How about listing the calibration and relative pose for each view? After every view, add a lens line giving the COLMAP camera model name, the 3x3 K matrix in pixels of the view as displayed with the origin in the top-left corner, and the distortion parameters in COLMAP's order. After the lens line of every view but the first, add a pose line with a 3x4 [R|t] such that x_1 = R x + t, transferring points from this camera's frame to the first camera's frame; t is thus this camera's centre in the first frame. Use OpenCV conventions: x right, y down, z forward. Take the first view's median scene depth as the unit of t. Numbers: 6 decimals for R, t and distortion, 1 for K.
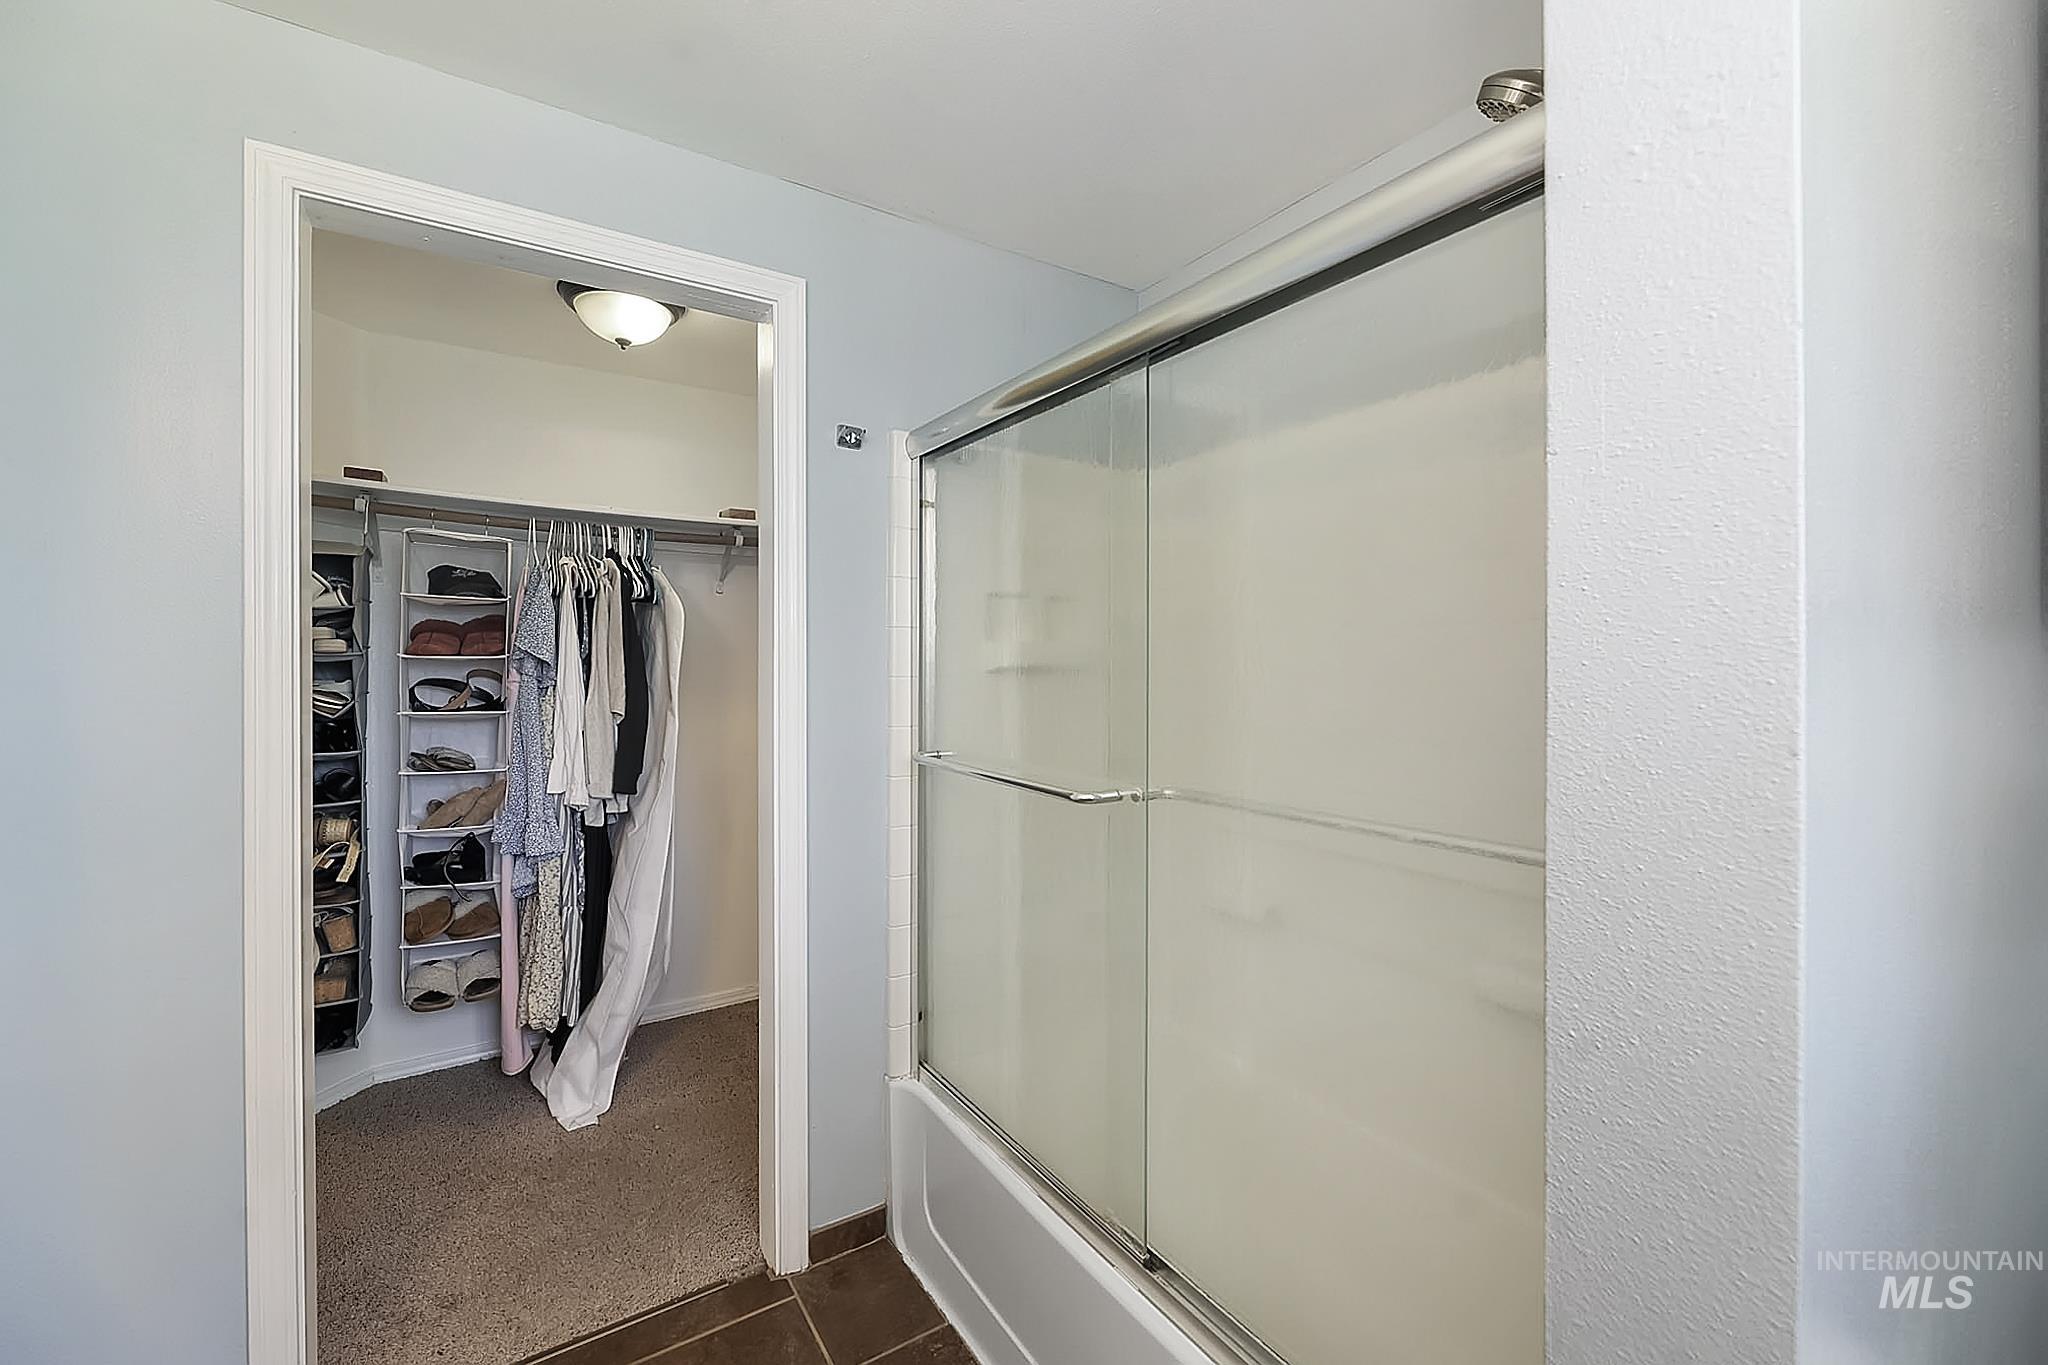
lens RADIAL K [[833.9, 0, 1025.7], [0, 833.9, 668.5], [0, 0, 1]] dist [0.003936, -0.000083]
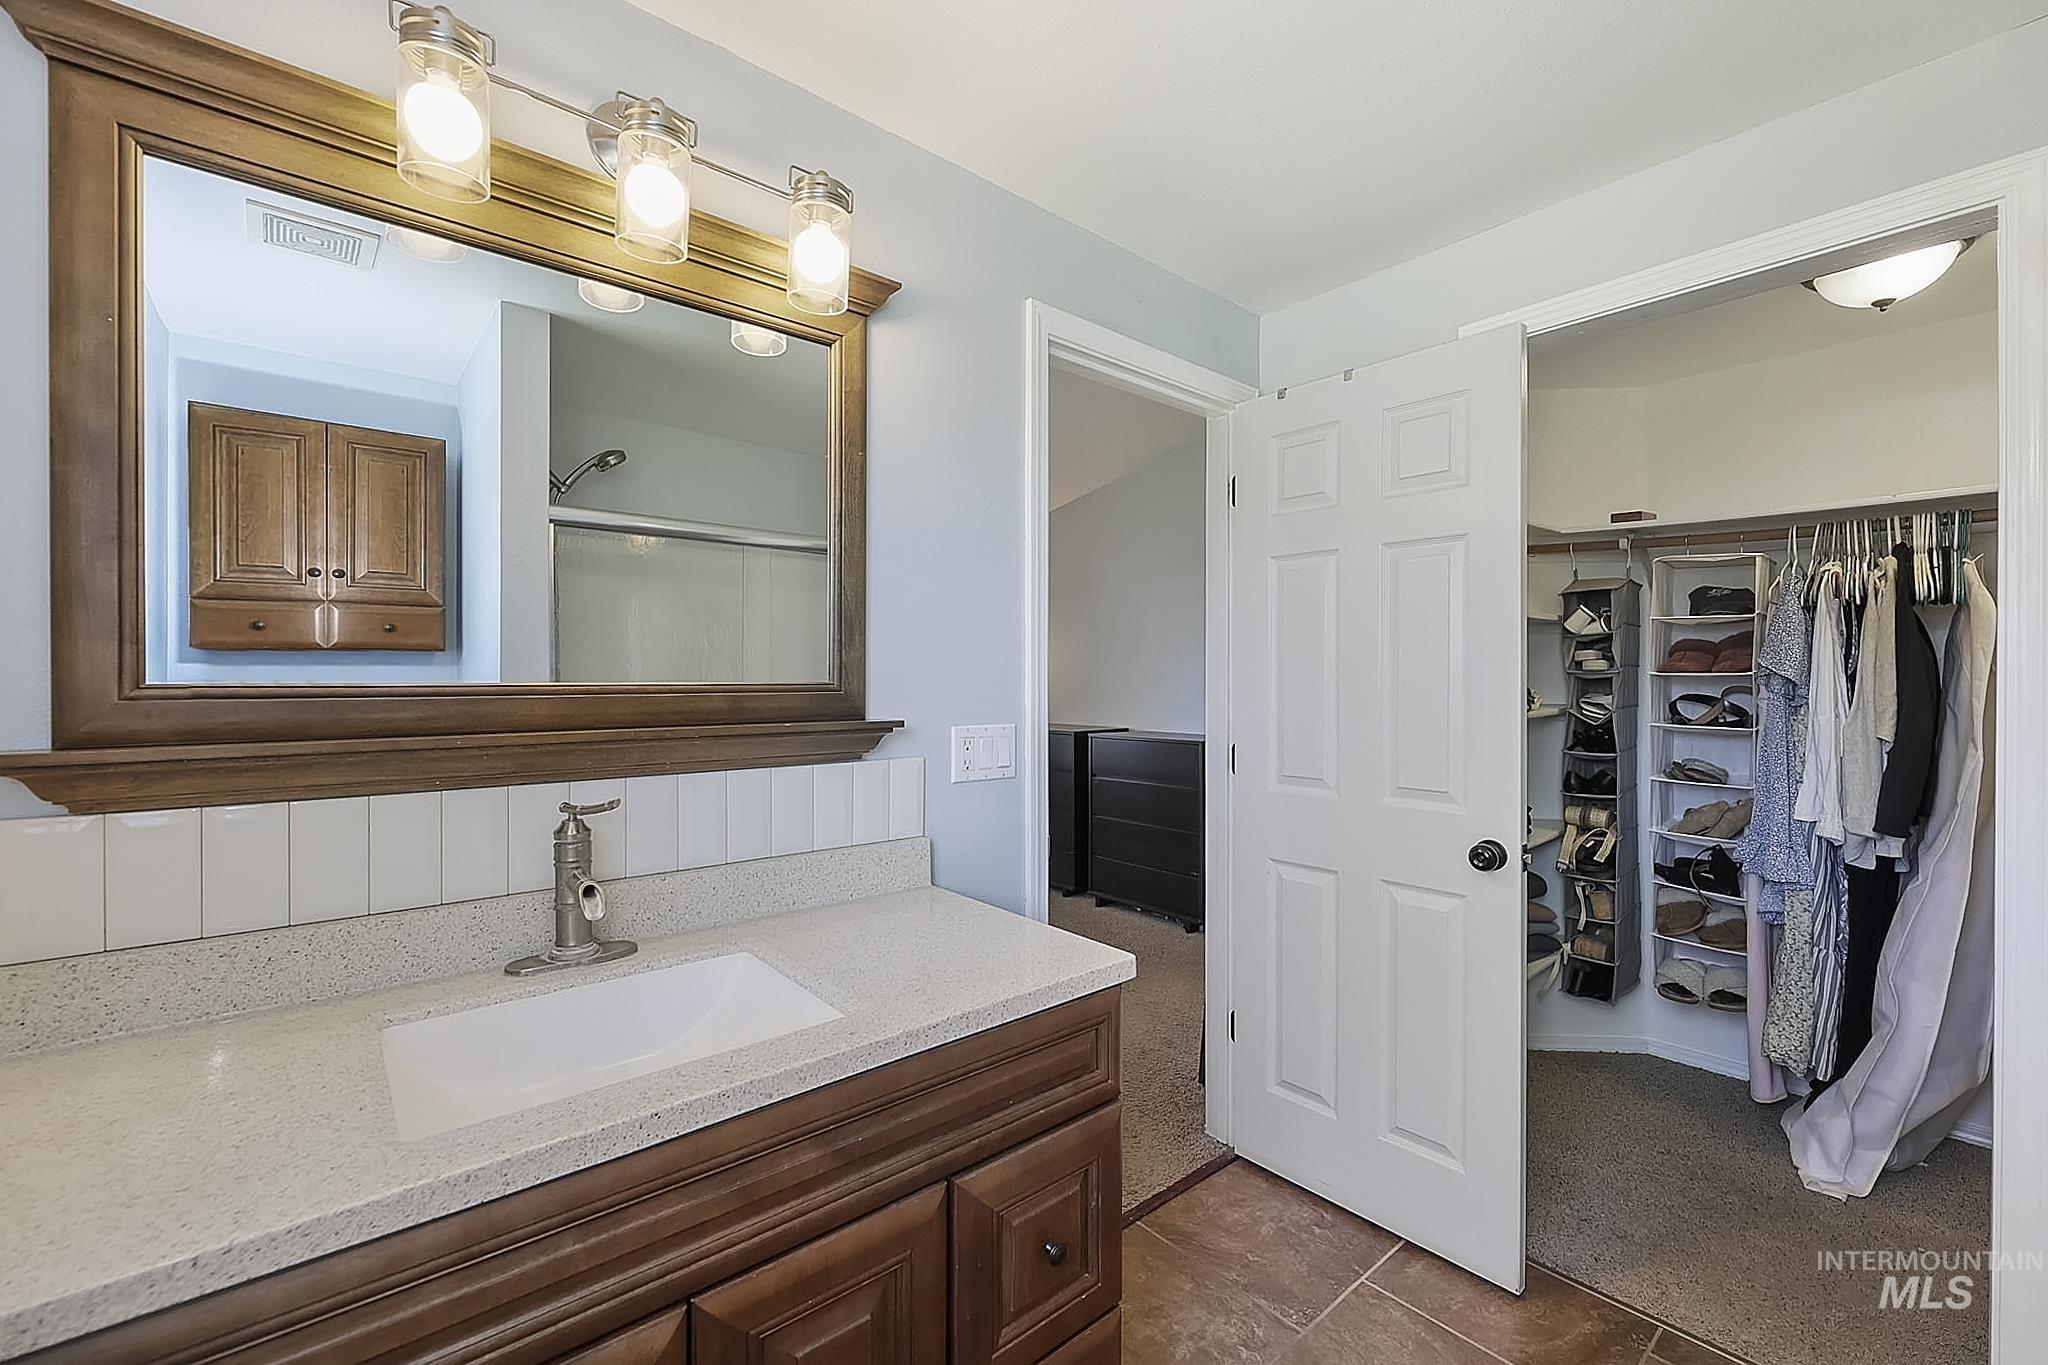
lens RADIAL K [[833.9, 0, 1025.7], [0, 833.9, 680.4], [0, 0, 1]] dist [0.003936, -0.000083]
pose [[0.123939, 0.003492, -0.992284, 0.246766], [-0.005517, 0.999981, 0.002830, -0.003912], [0.992274, 0.005124, 0.123956, 0.027478]]
